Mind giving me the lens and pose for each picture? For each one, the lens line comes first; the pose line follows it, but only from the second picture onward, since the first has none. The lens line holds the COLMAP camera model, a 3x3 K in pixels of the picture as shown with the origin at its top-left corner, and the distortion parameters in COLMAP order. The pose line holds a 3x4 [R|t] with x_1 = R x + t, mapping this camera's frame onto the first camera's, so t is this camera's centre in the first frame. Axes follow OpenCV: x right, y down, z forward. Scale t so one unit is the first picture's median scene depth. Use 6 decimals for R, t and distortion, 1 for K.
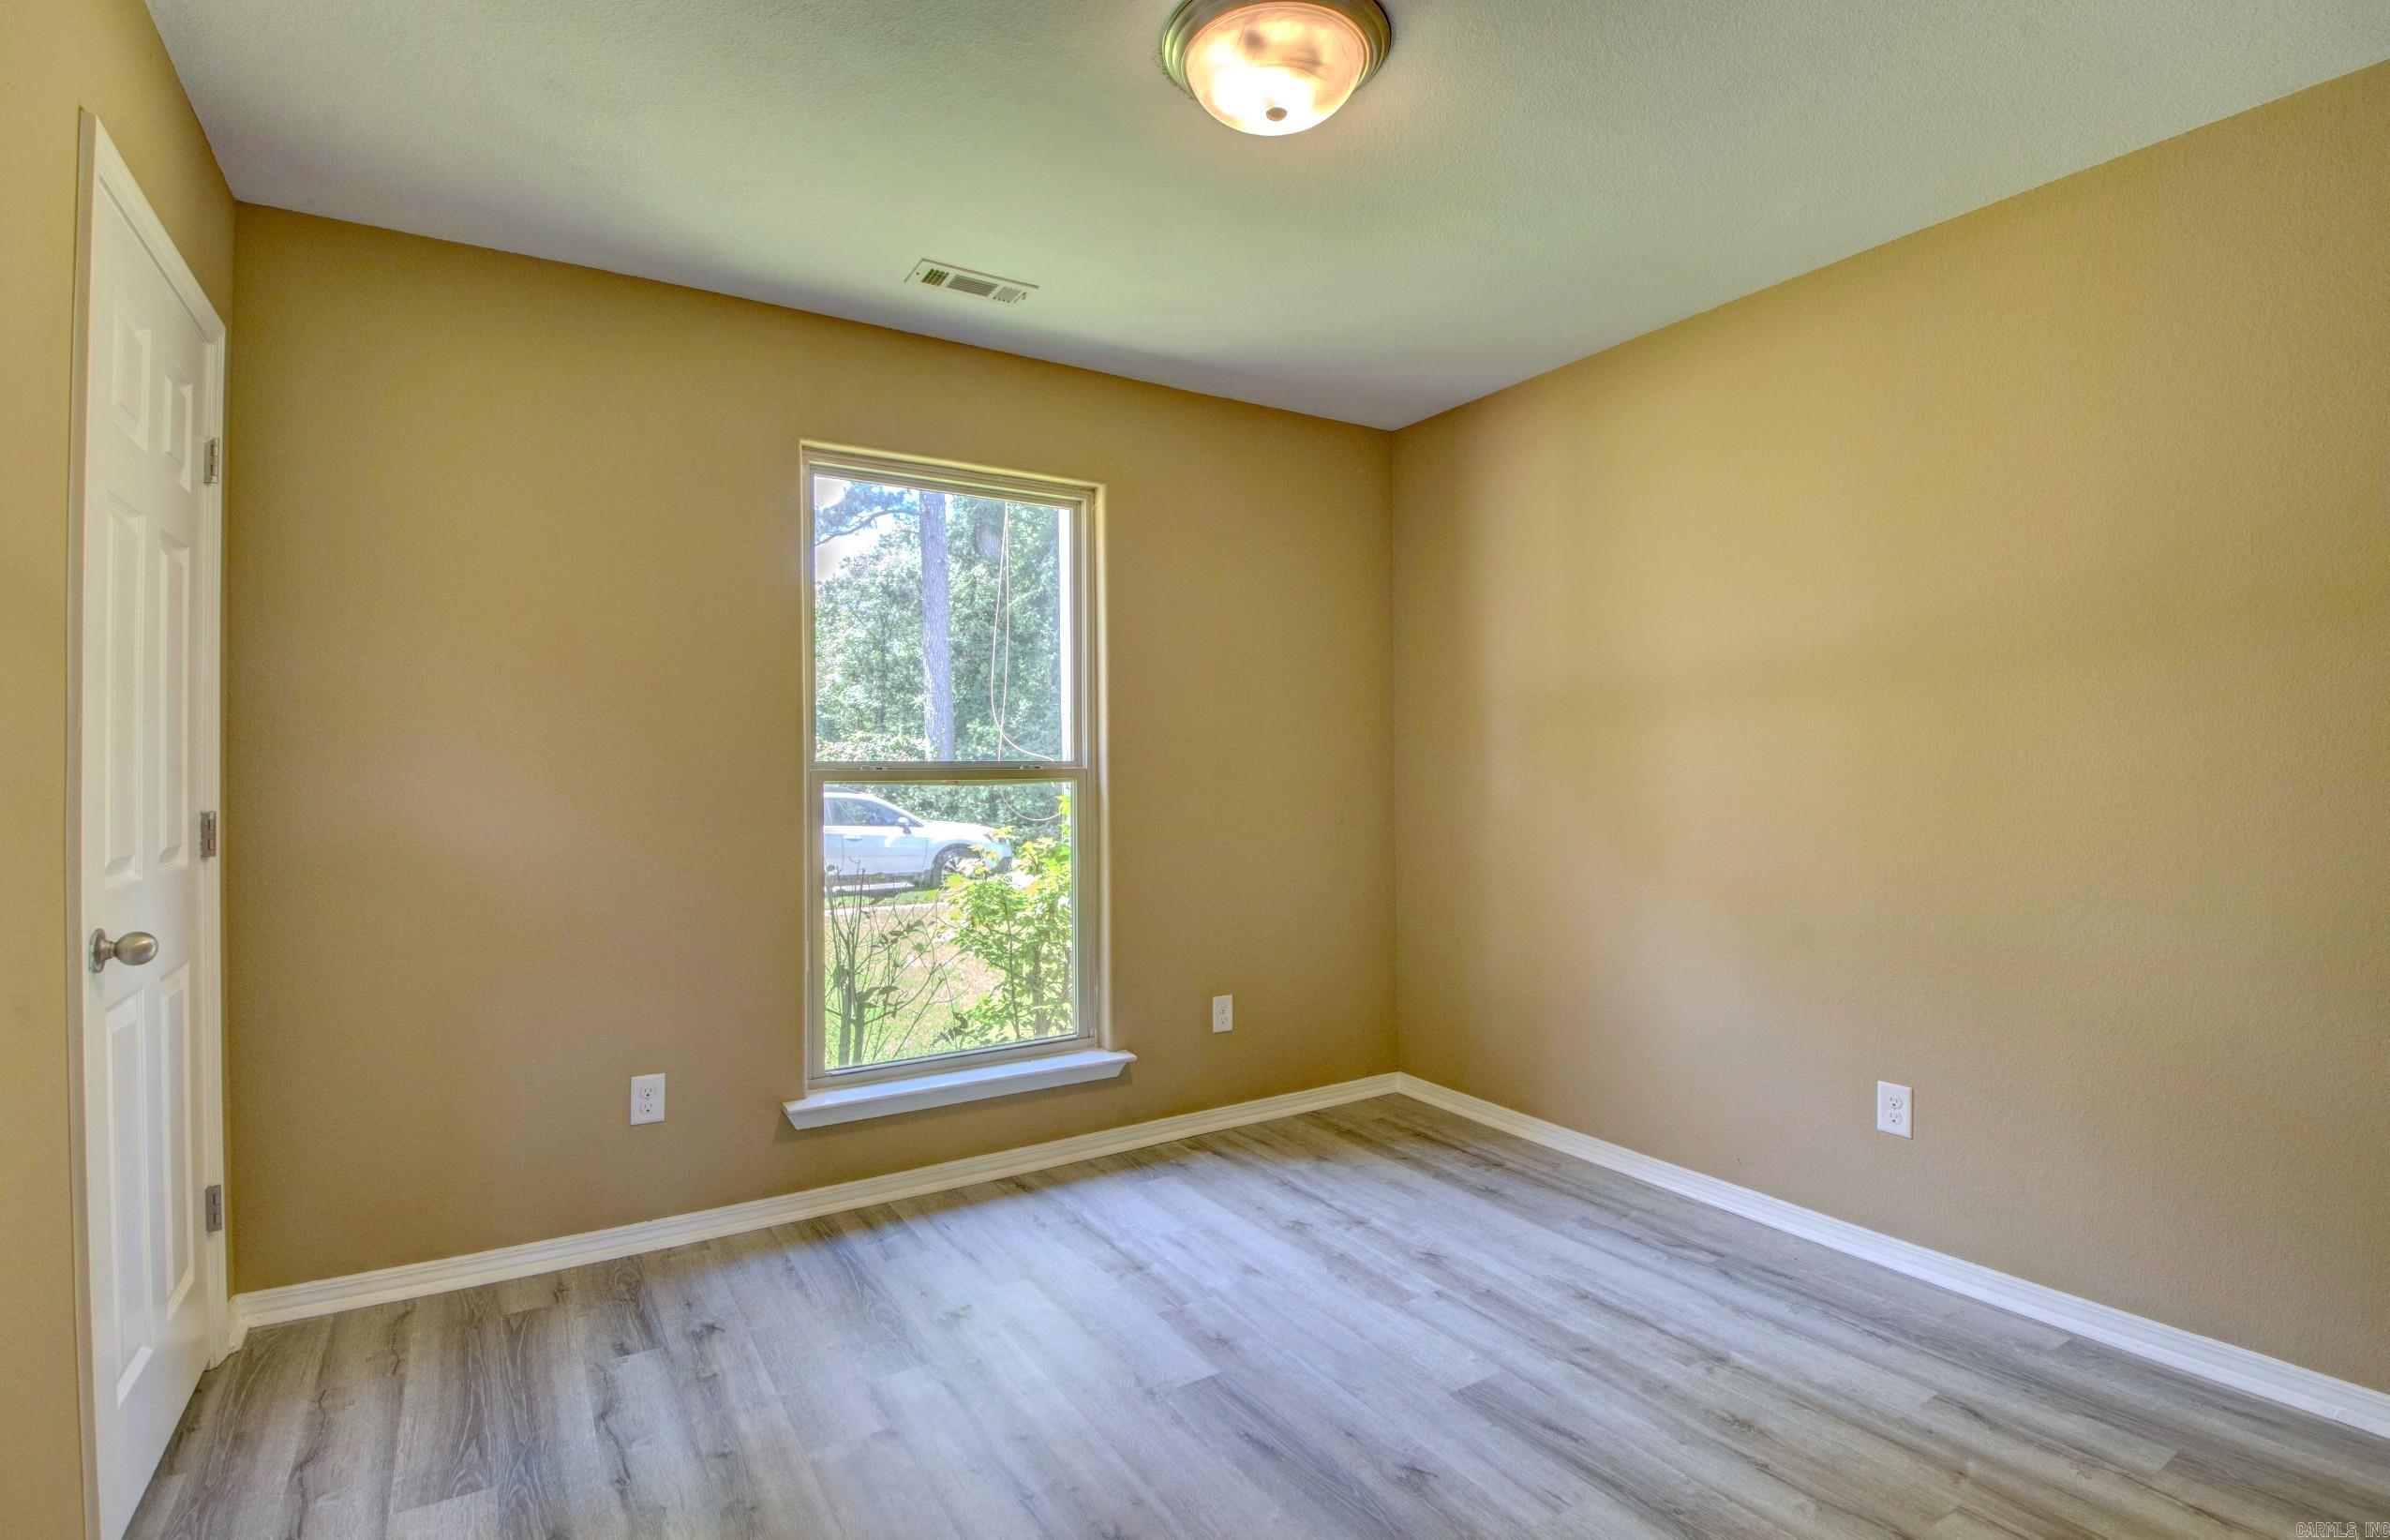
lens RADIAL K [[1121.2, 0, 1184.1], [0, 1121.2, 780.1], [0, 0, 1]] dist [0.003539, -0.016881]
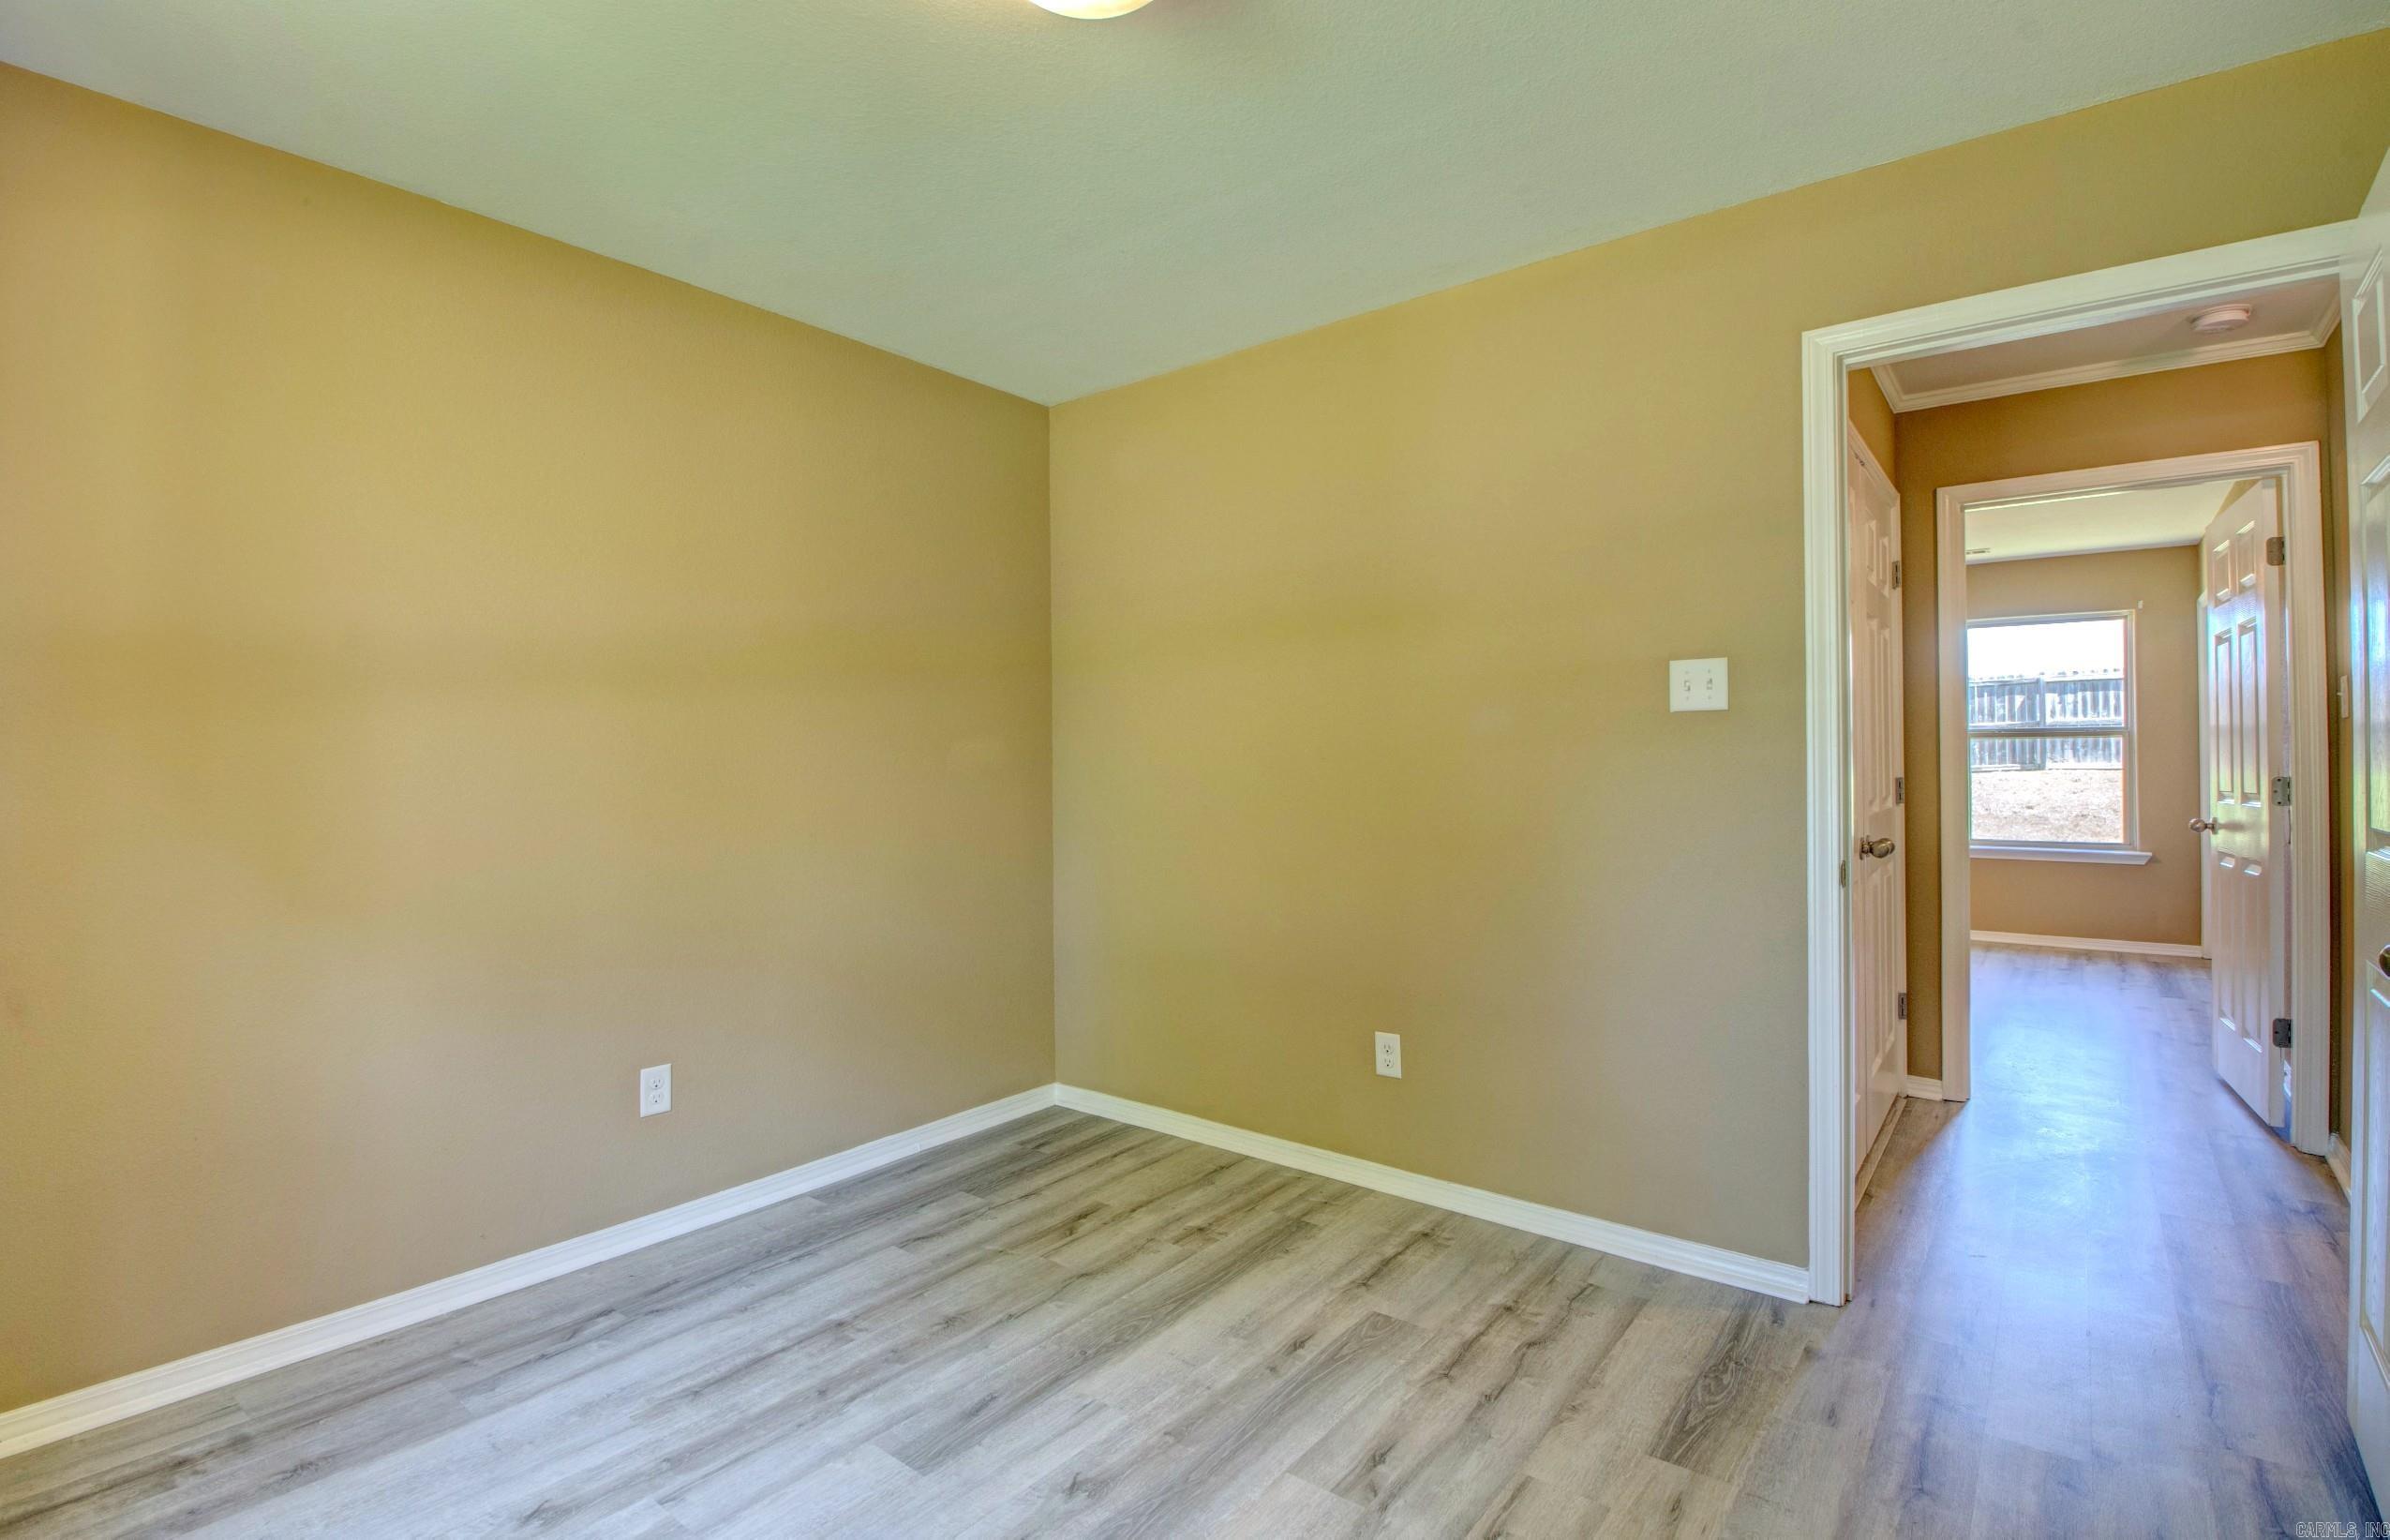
lens RADIAL K [[1121.2, 0, 1184.6], [0, 1121.2, 768.0], [0, 0, 1]] dist [0.003539, -0.016881]
pose [[-0.336365, -0.000071, 0.941732, -0.601747], [0.018705, 0.999802, 0.006756, -0.009297], [-0.941546, 0.019888, -0.336297, 0.994840]]
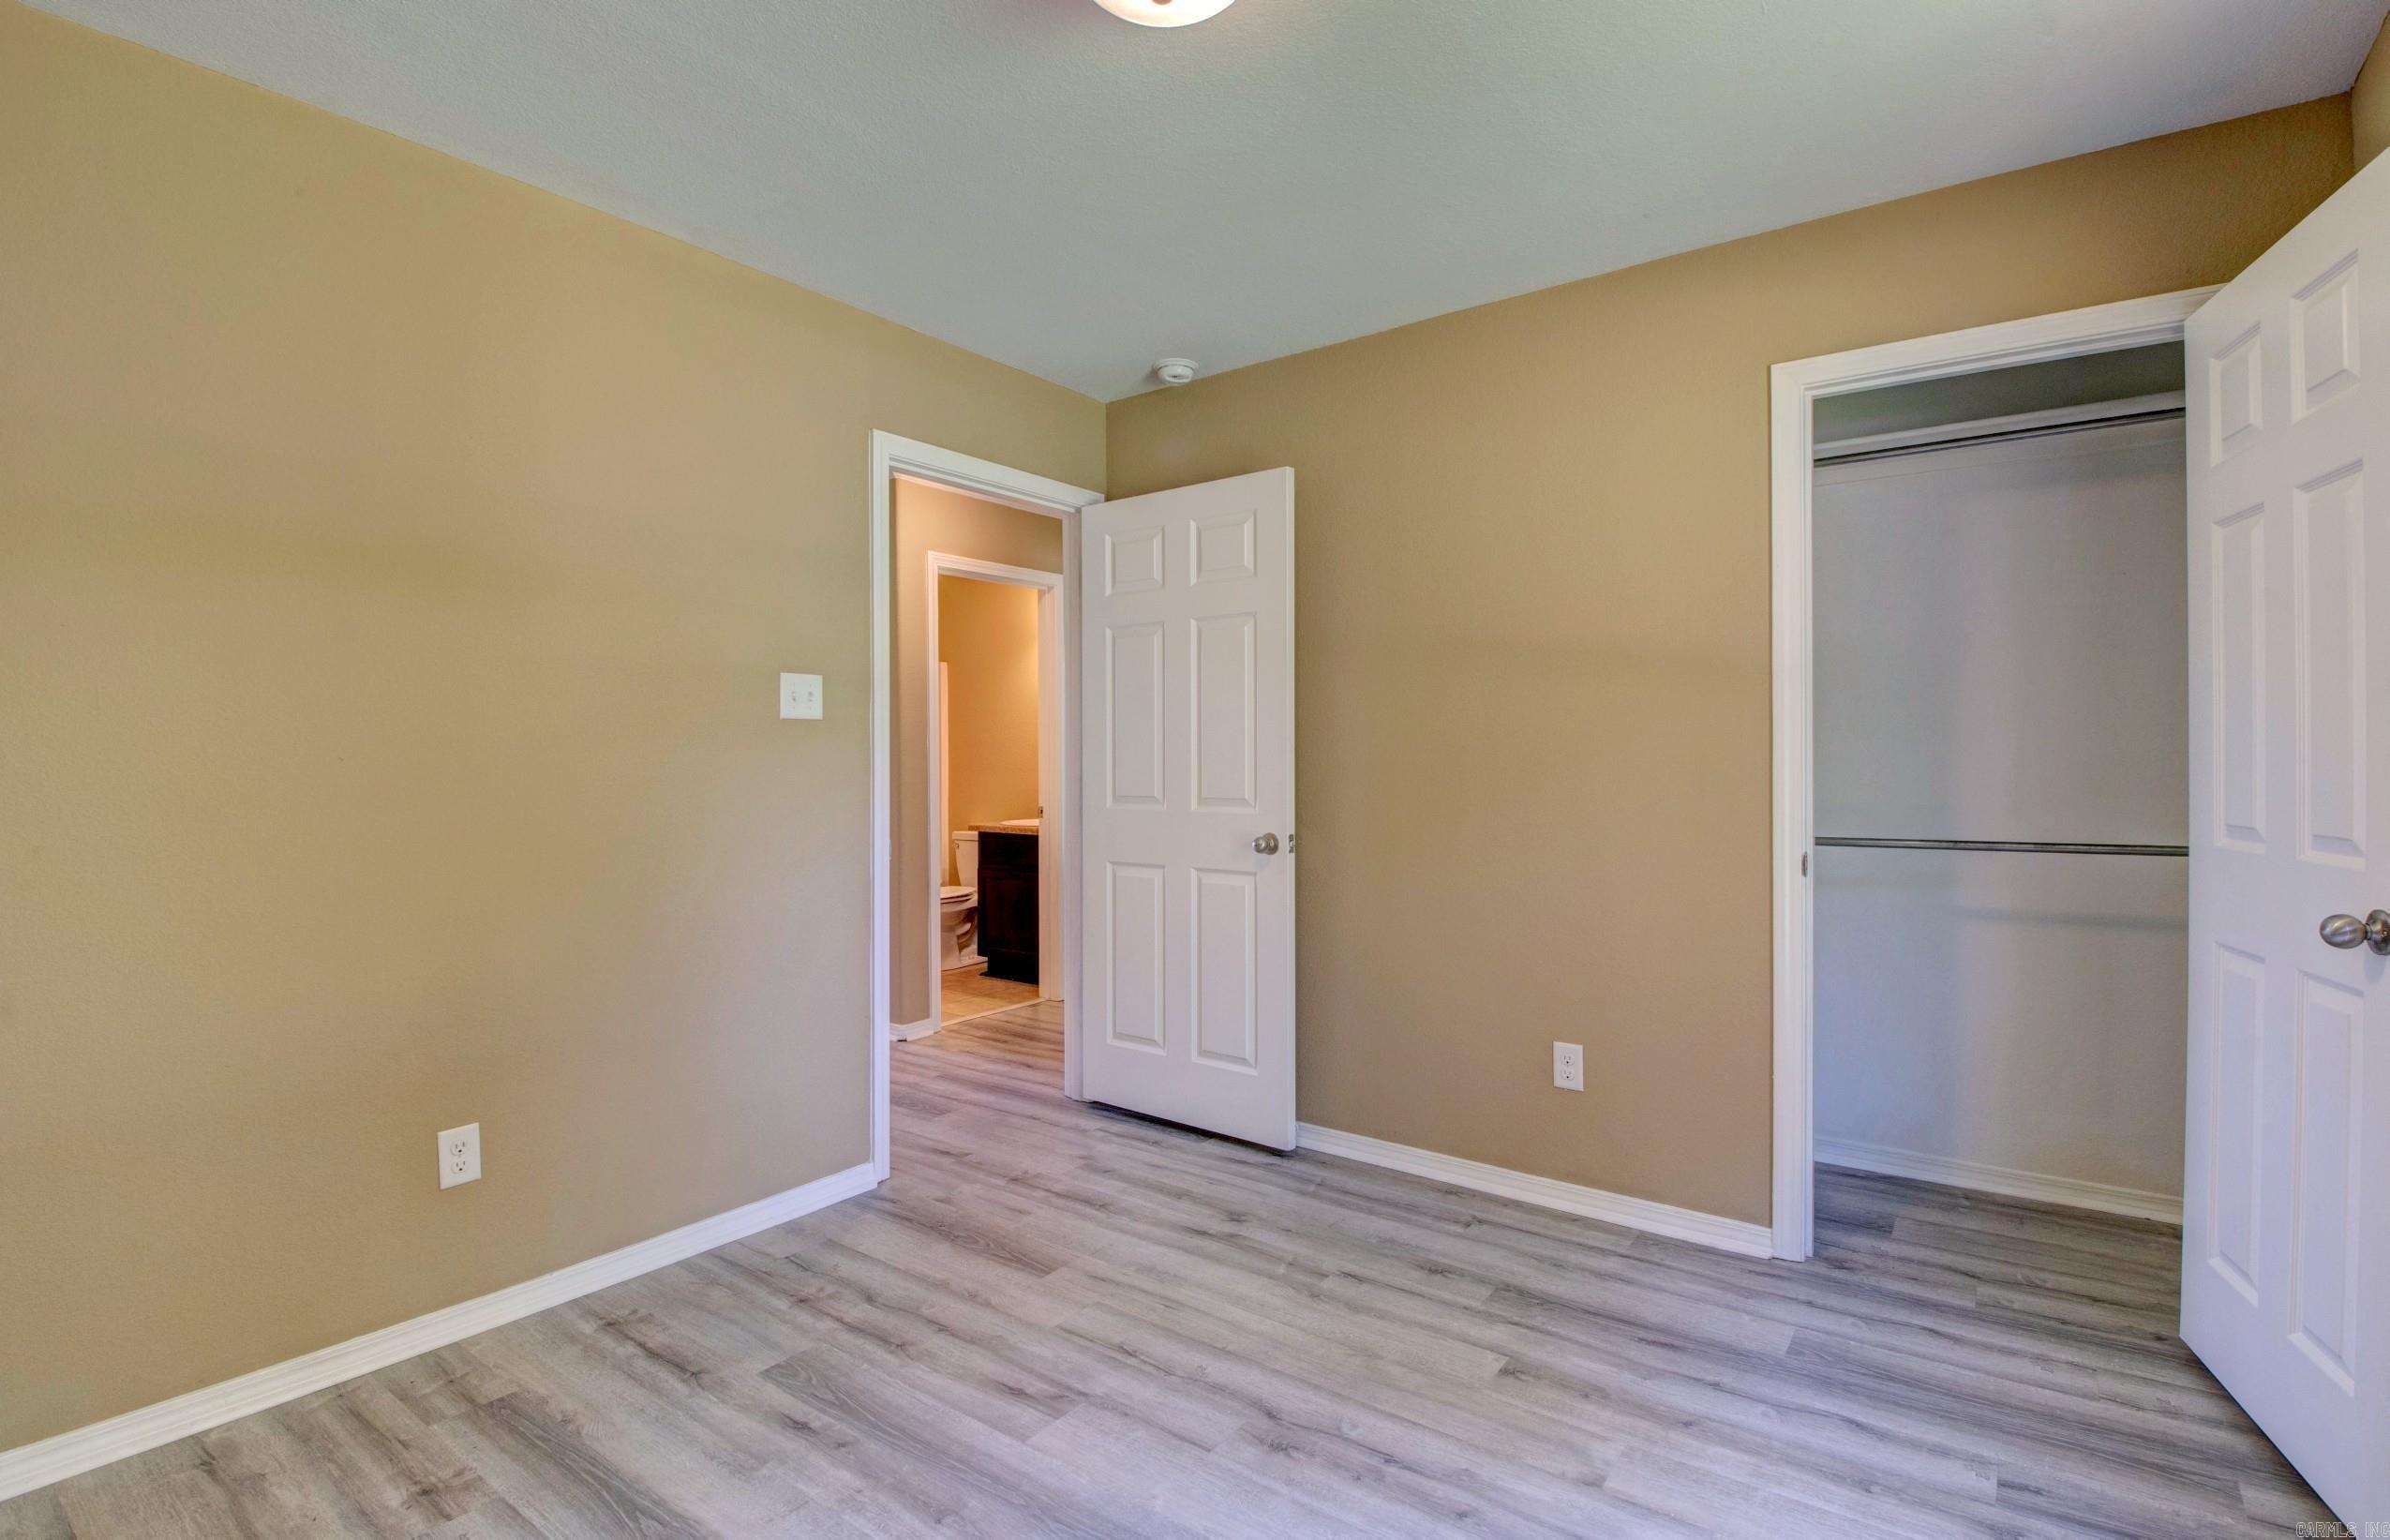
lens RADIAL K [[1121.2, 0, 1196.6], [0, 1121.2, 763.3], [0, 0, 1]] dist [0.003539, -0.016881]
pose [[-0.929478, 0.009499, -0.368756, 0.317034], [0.004272, 0.999879, 0.014987, -0.016389], [0.368854, 0.012355, -0.929405, 1.485880]]
